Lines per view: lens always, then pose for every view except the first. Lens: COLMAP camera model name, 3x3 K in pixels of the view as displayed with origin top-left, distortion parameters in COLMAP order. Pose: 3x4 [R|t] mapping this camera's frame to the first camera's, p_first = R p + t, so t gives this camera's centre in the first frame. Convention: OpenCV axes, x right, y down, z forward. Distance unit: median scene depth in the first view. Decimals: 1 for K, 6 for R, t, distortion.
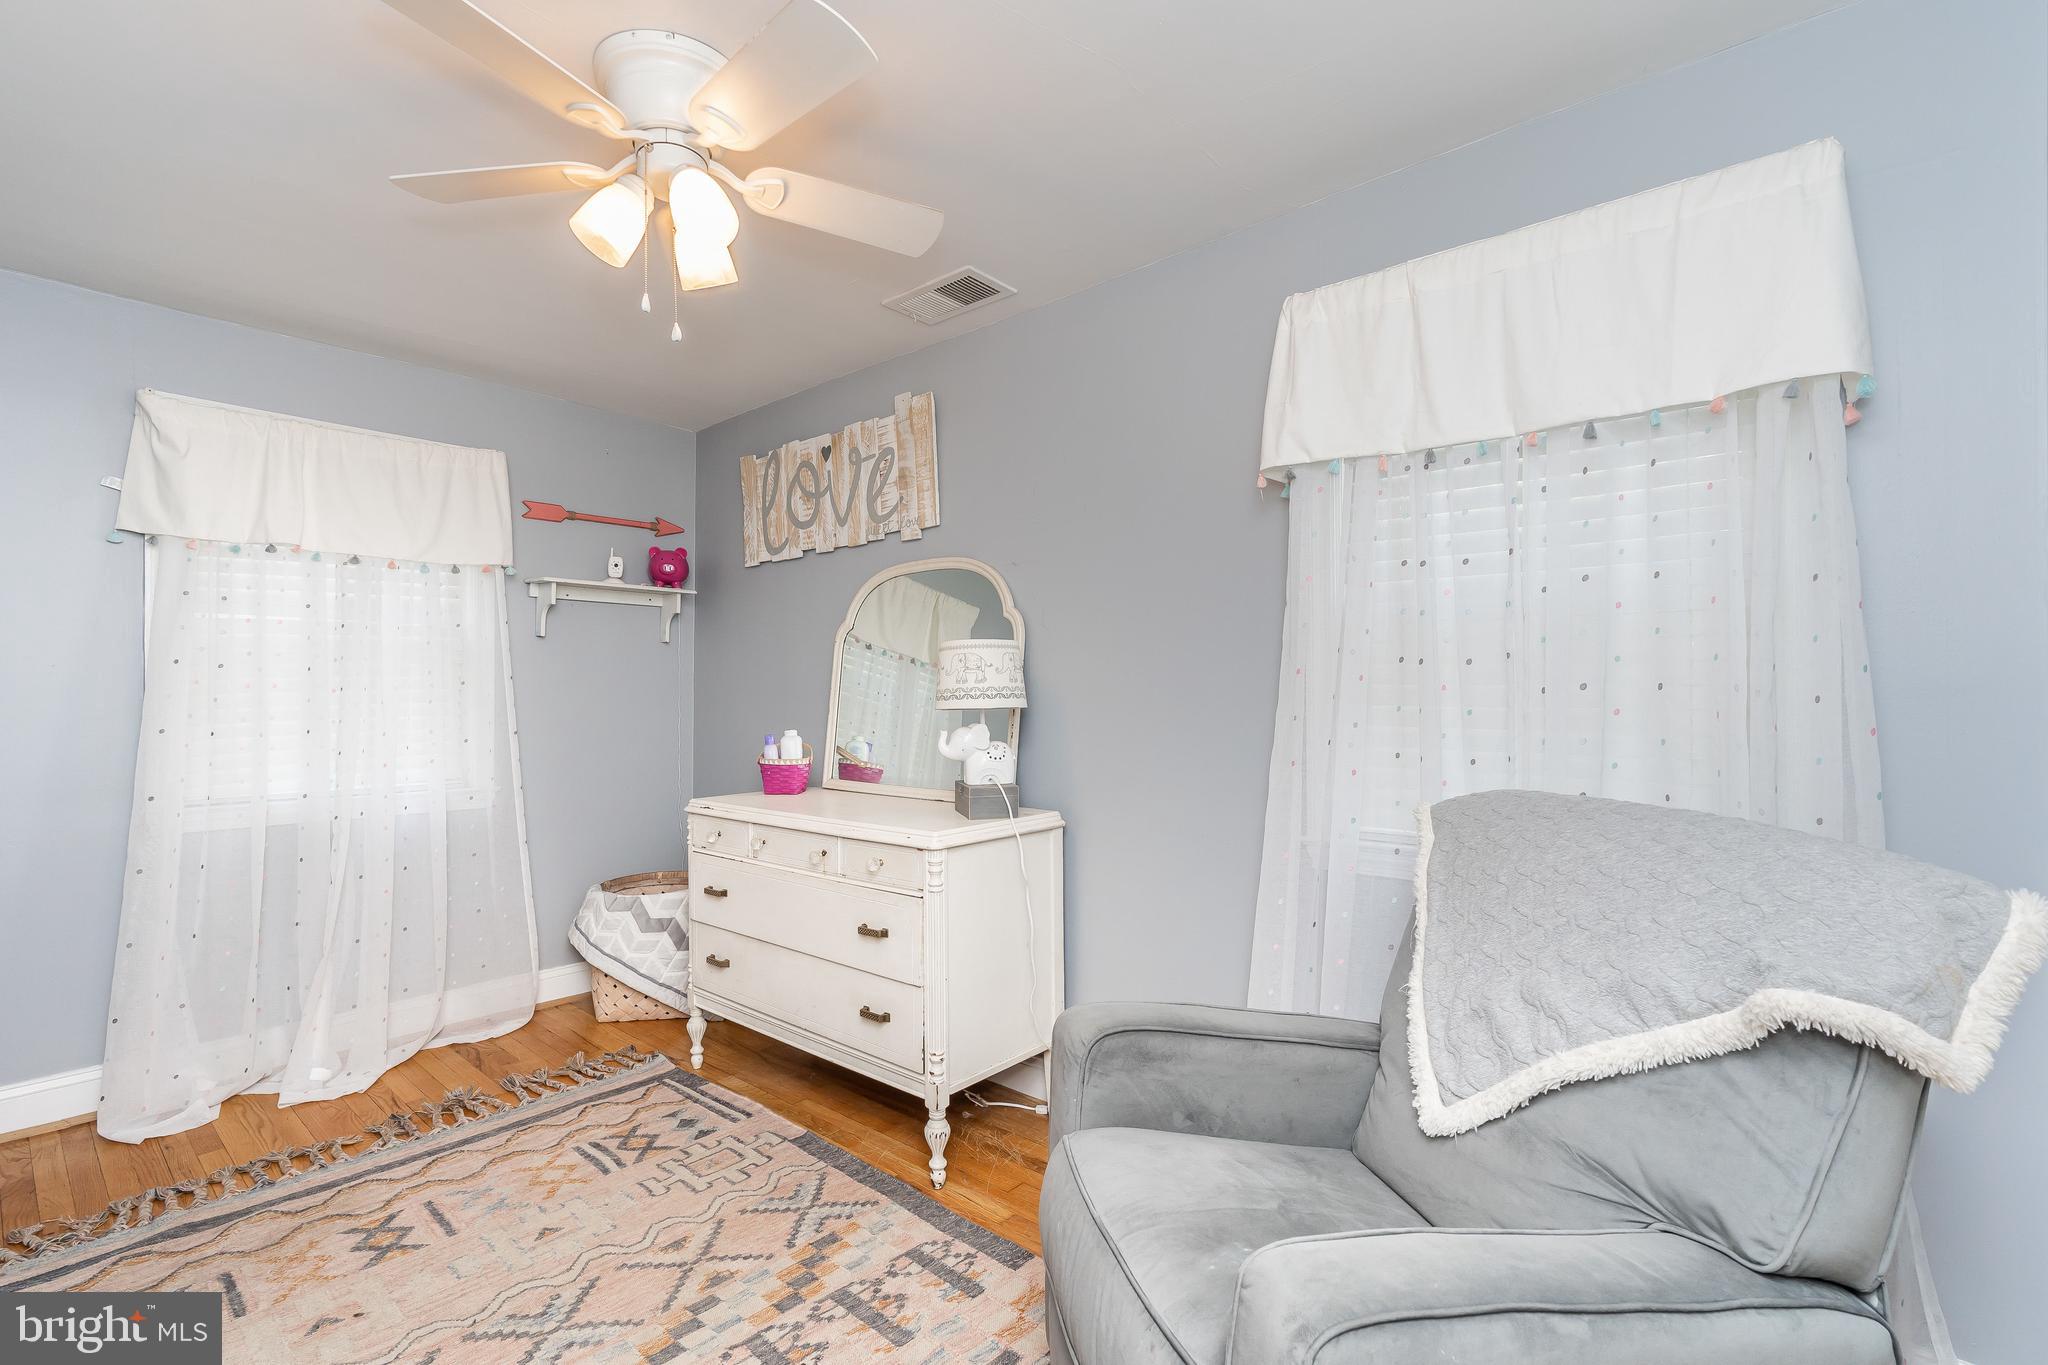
lens RADIAL K [[940.6, 0, 1017.3], [0, 940.6, 689.7], [0, 0, 1]] dist [-0.006681, 0.001776]
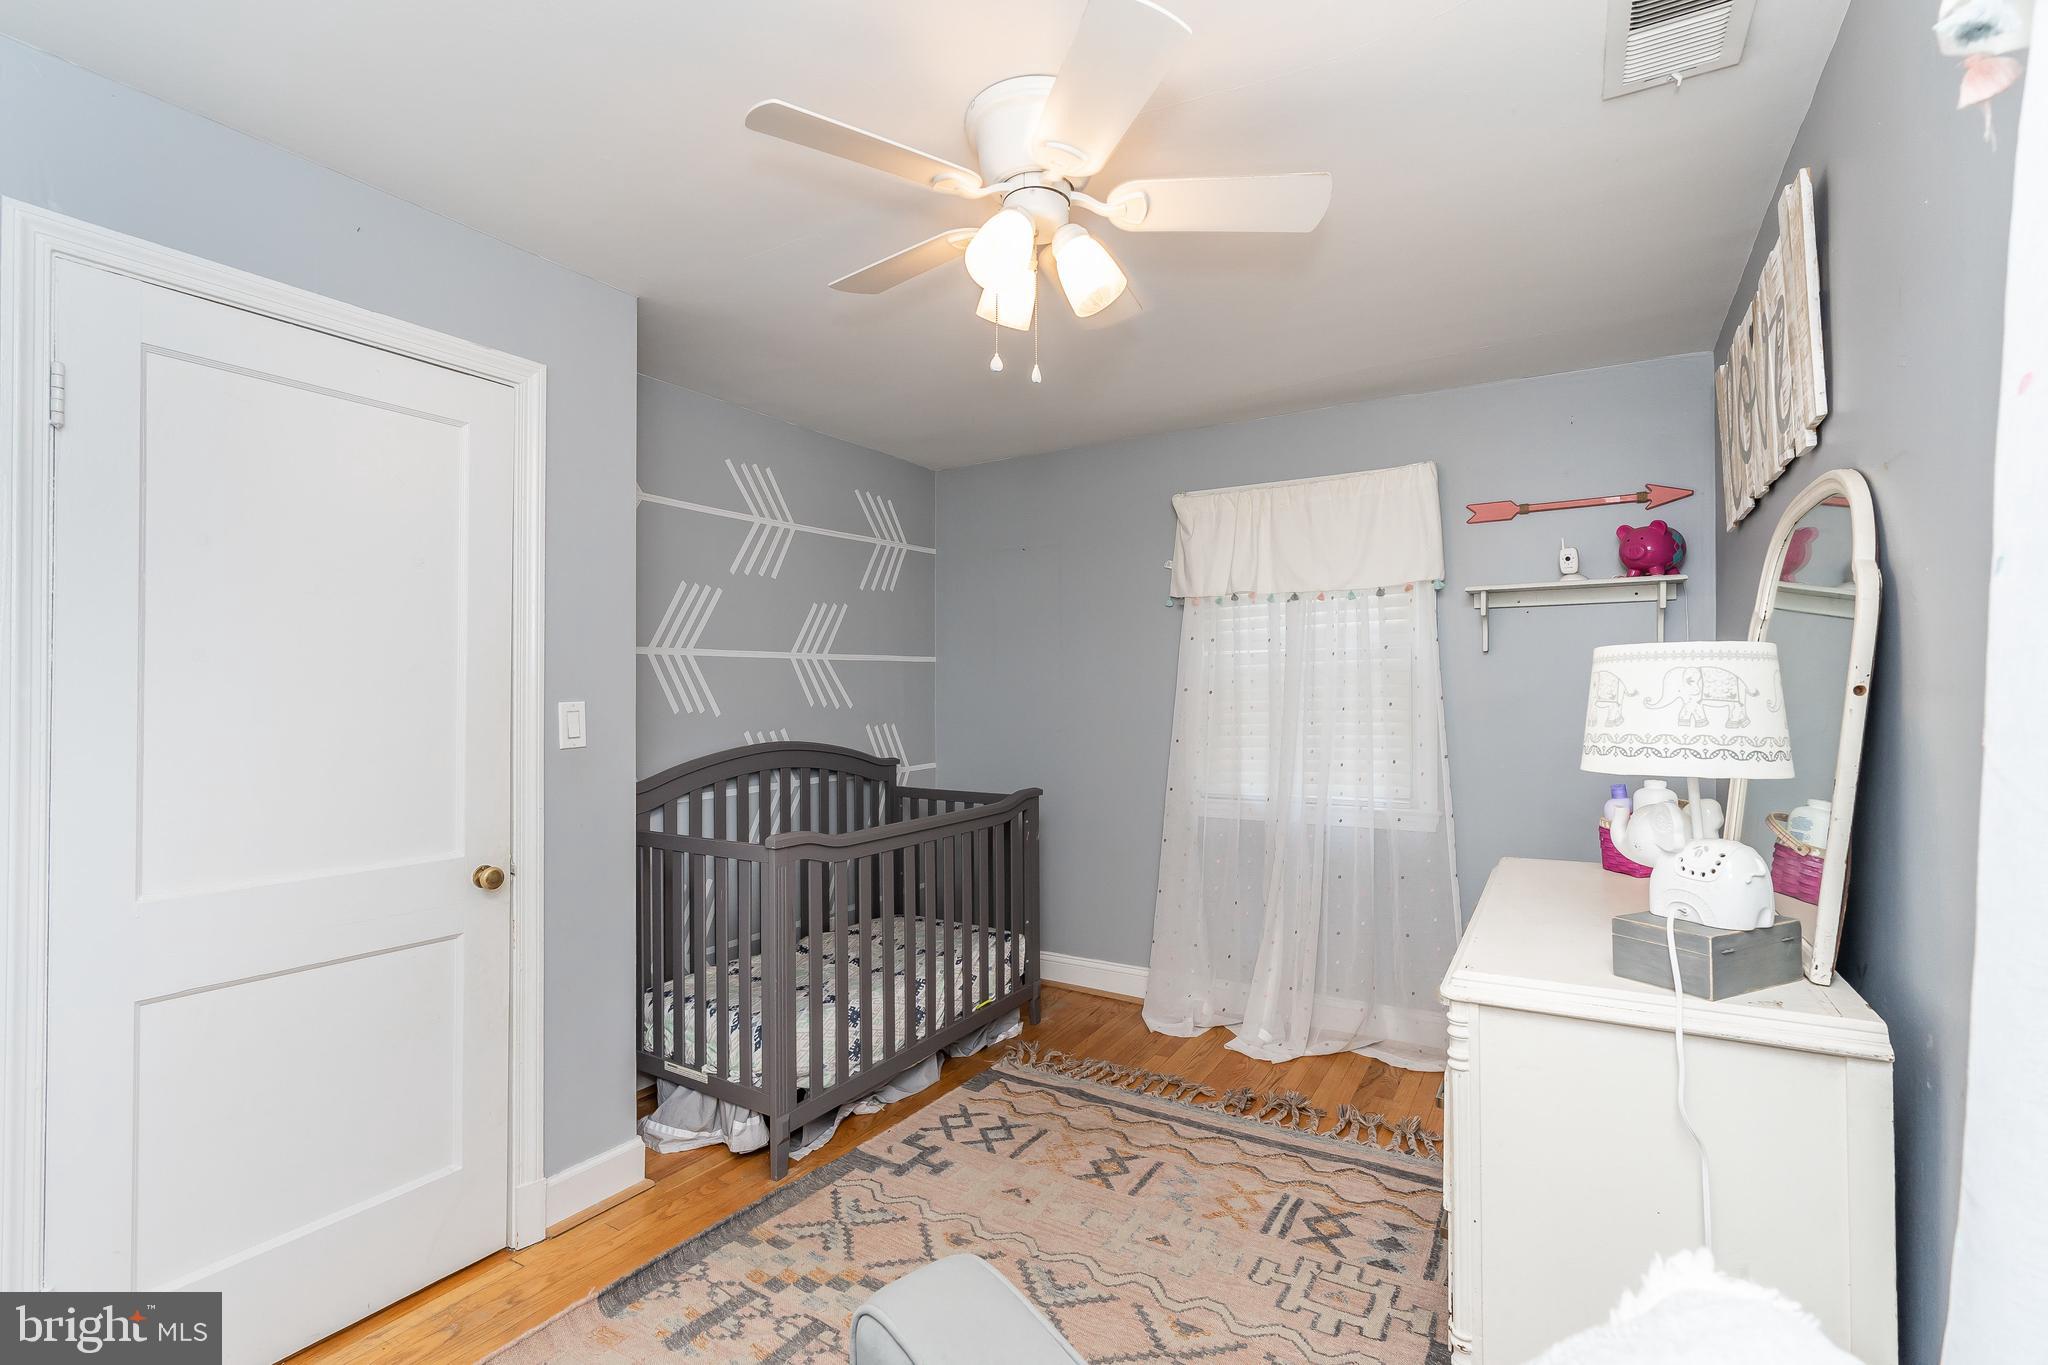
lens RADIAL K [[940.6, 0, 1013.5], [0, 940.6, 680.2], [0, 0, 1]] dist [-0.006681, 0.001776]
pose [[0.166815, -0.015022, -0.985874, 0.434711], [0.010726, 0.999852, -0.013420, -0.029962], [0.985930, -0.008336, 0.166952, 0.561253]]
